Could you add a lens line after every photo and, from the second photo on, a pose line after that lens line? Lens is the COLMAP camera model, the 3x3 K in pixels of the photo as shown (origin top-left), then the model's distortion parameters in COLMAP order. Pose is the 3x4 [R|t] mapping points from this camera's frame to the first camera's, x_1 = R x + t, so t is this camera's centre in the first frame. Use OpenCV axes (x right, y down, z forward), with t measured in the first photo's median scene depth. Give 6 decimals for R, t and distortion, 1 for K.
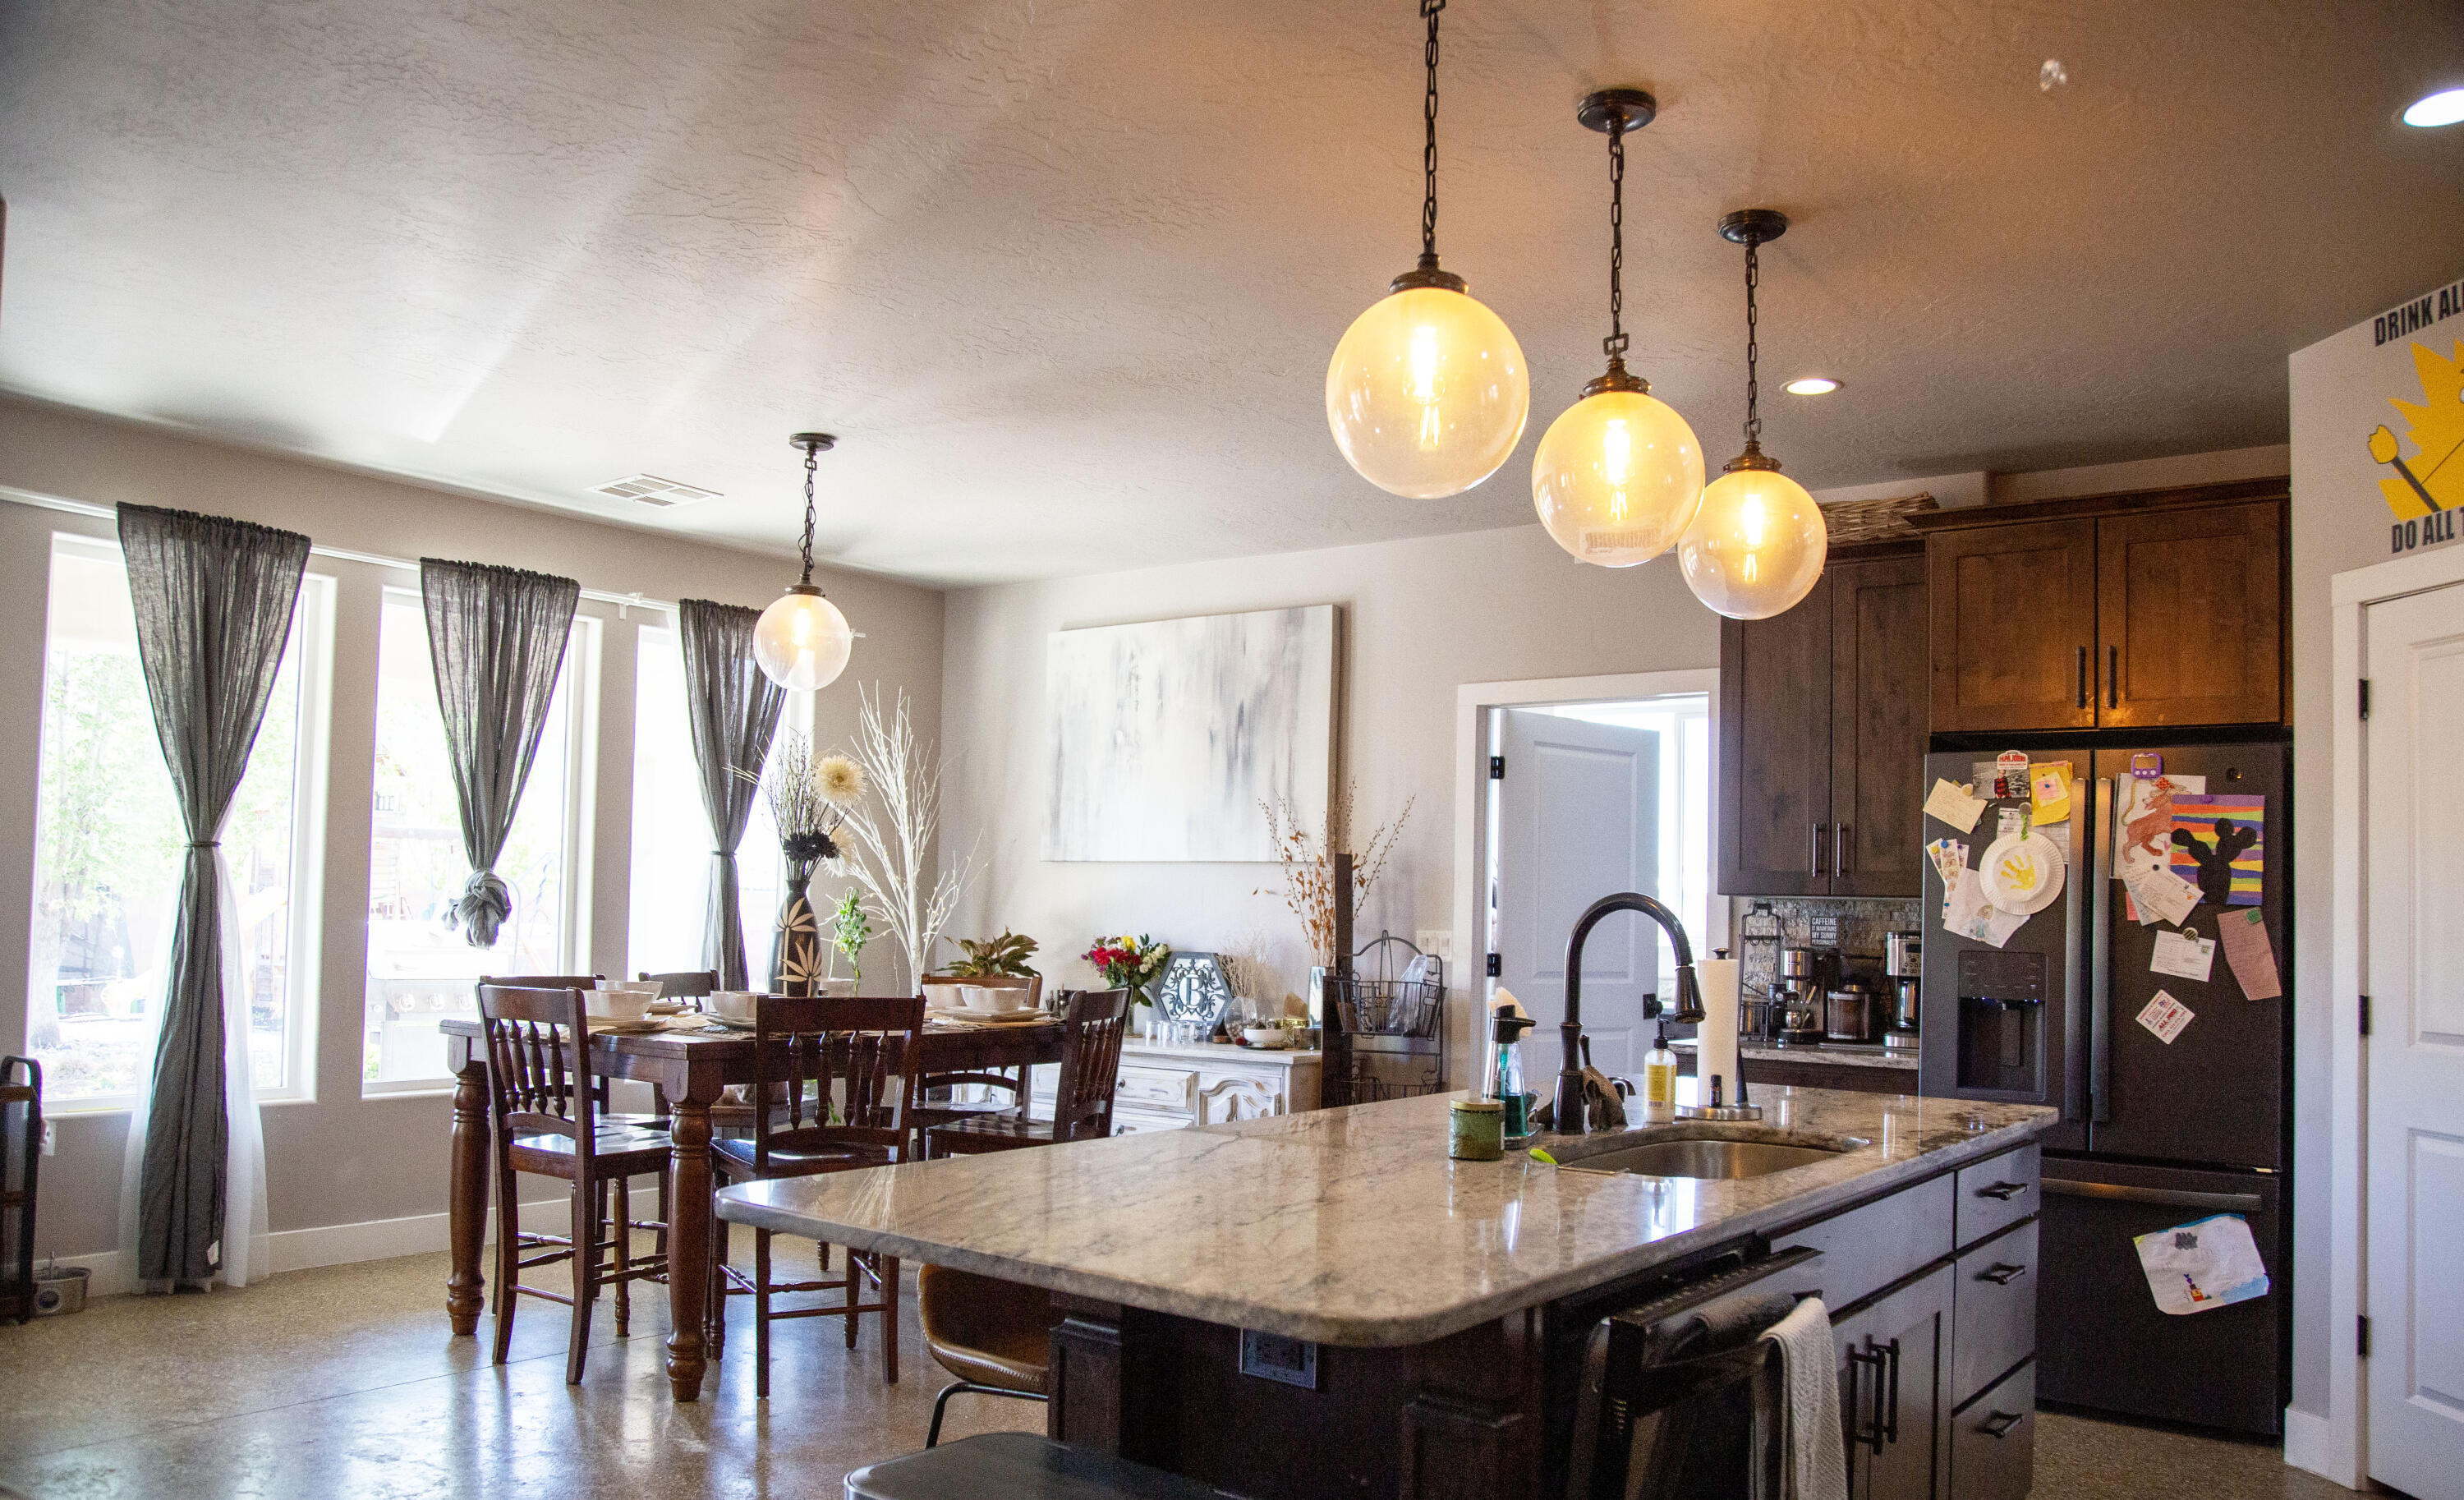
lens RADIAL K [[1911.8, 0, 1222.5], [0, 1911.8, 830.9], [0, 0, 1]] dist [-0.068025, 0.049741]
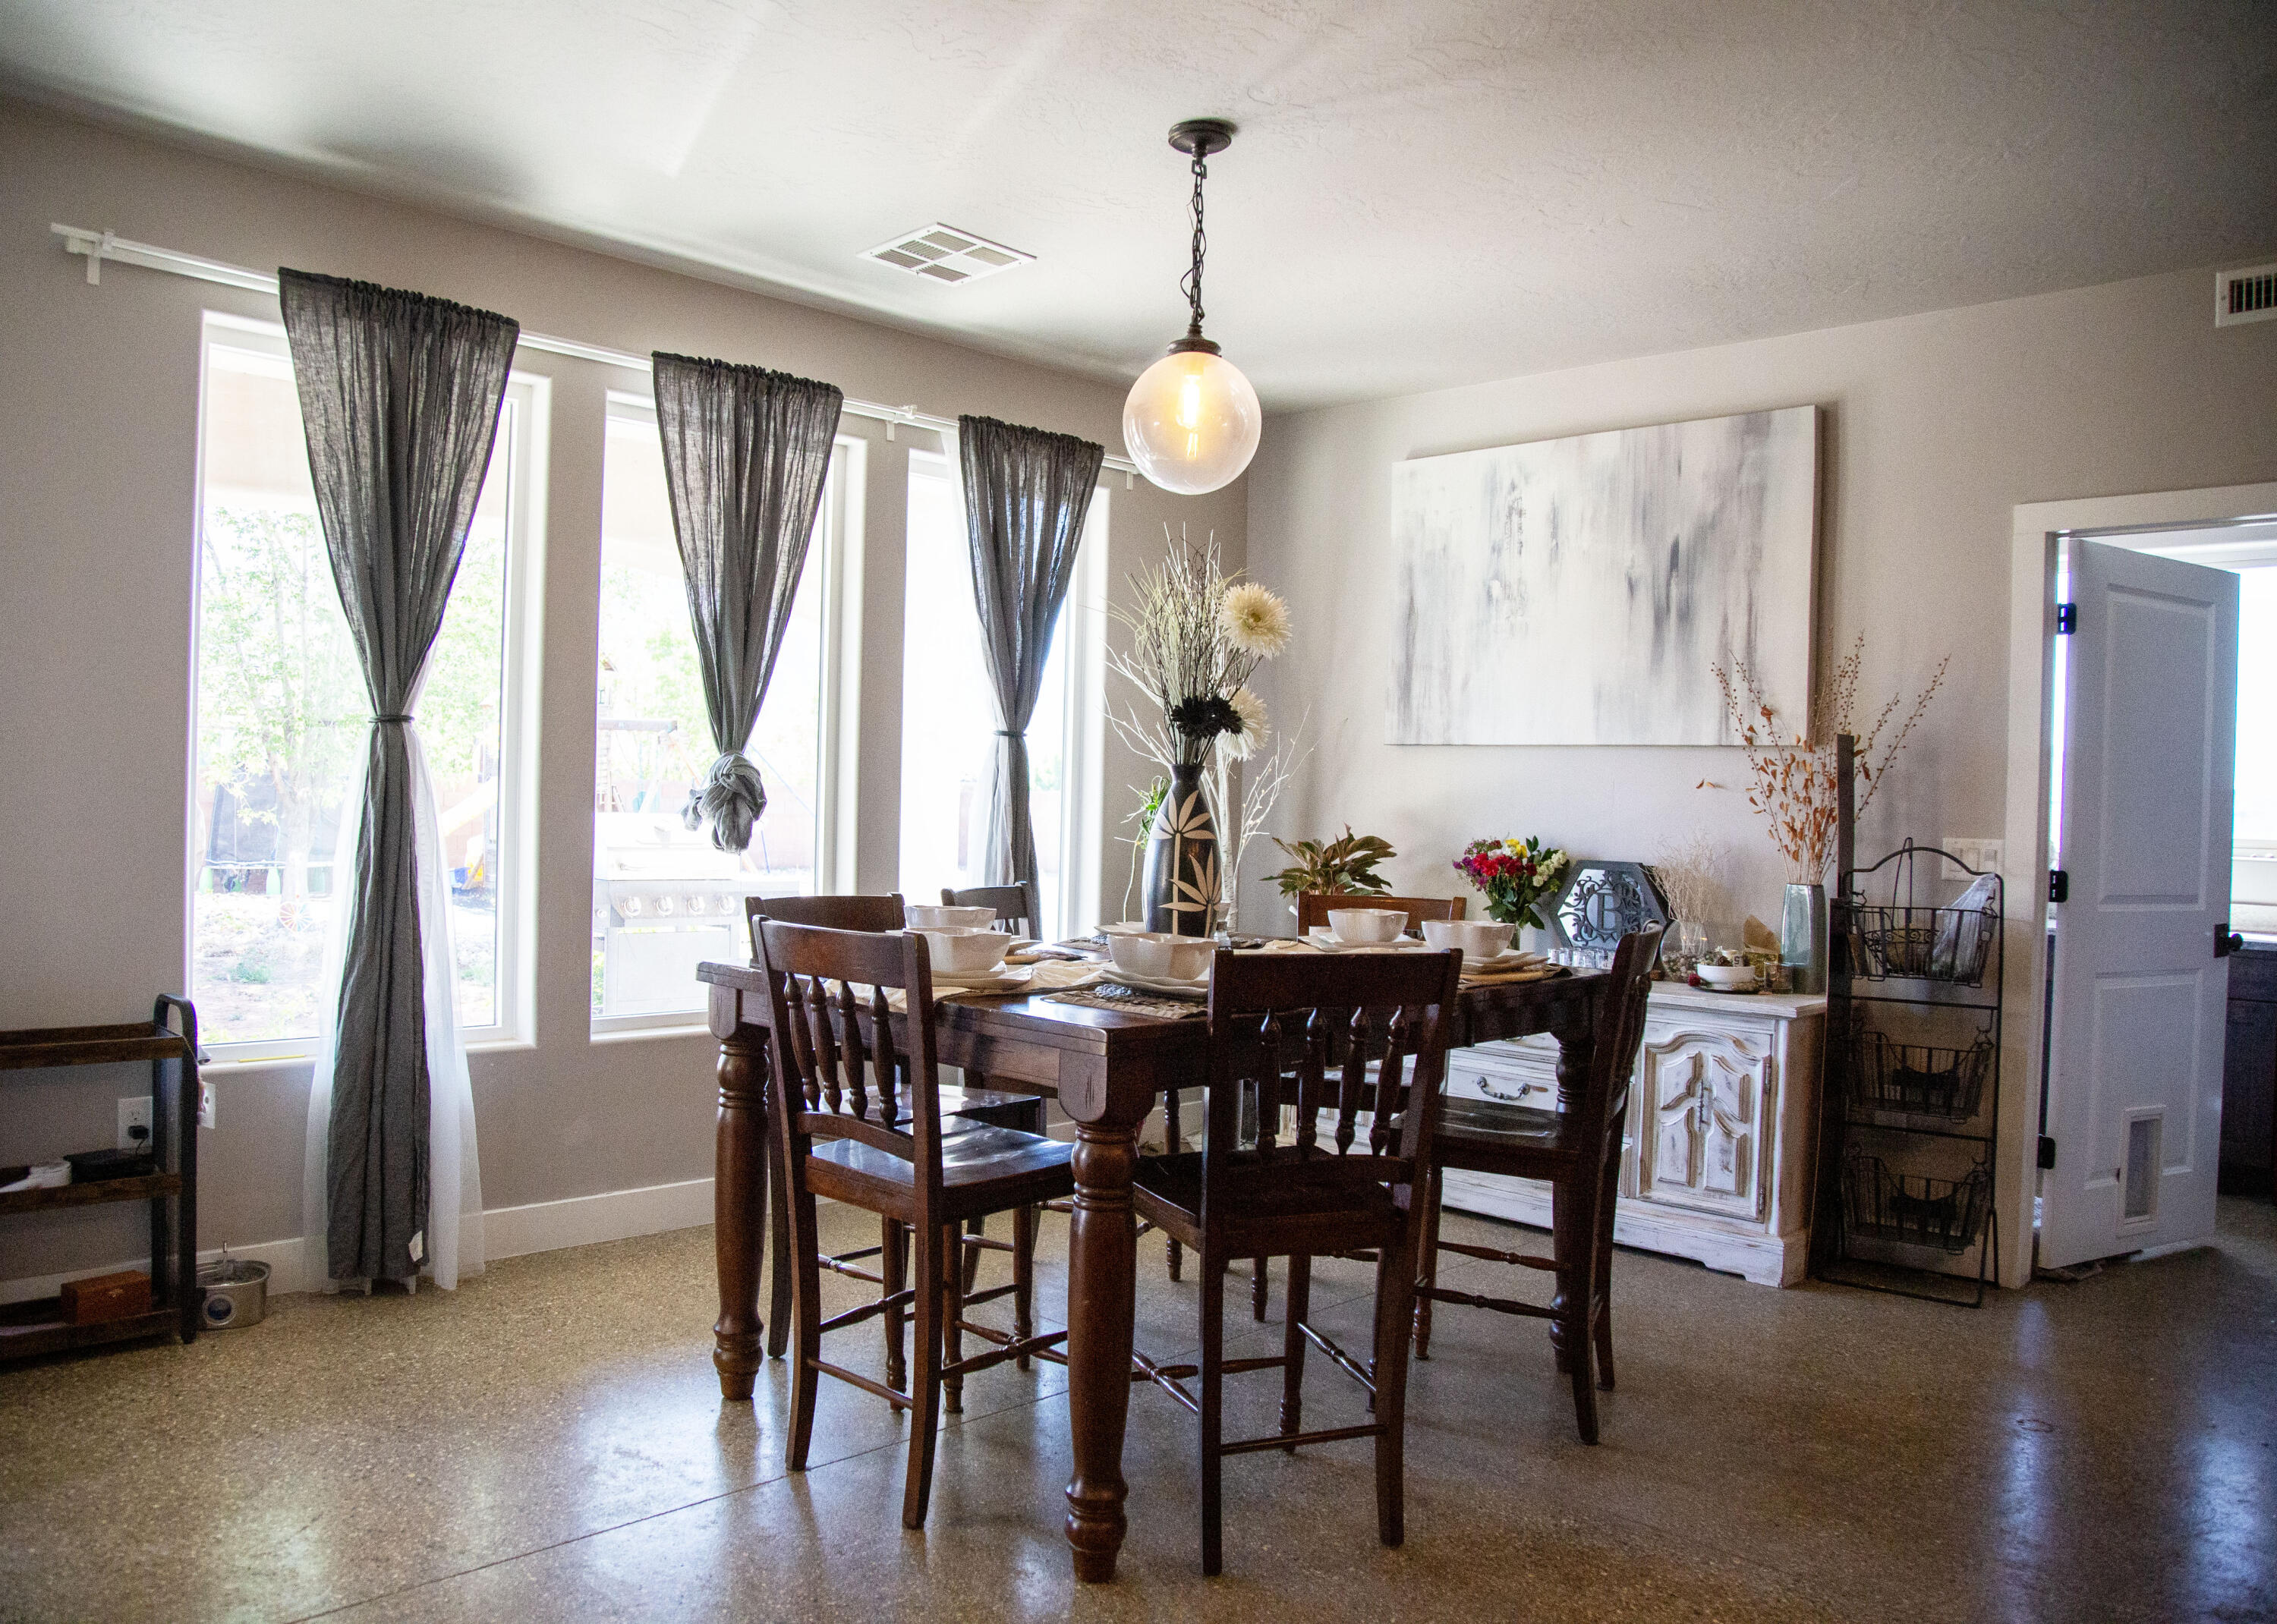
lens RADIAL K [[1734.8, 0, 1052.9], [0, 1734.8, 838.0], [0, 0, 1]] dist [-0.104267, 0.002412]
pose [[0.987833, 0.008931, -0.155259, -0.170247], [0.001103, 0.997922, 0.064424, 0.011263], [0.155512, -0.063811, 0.985771, 0.360230]]
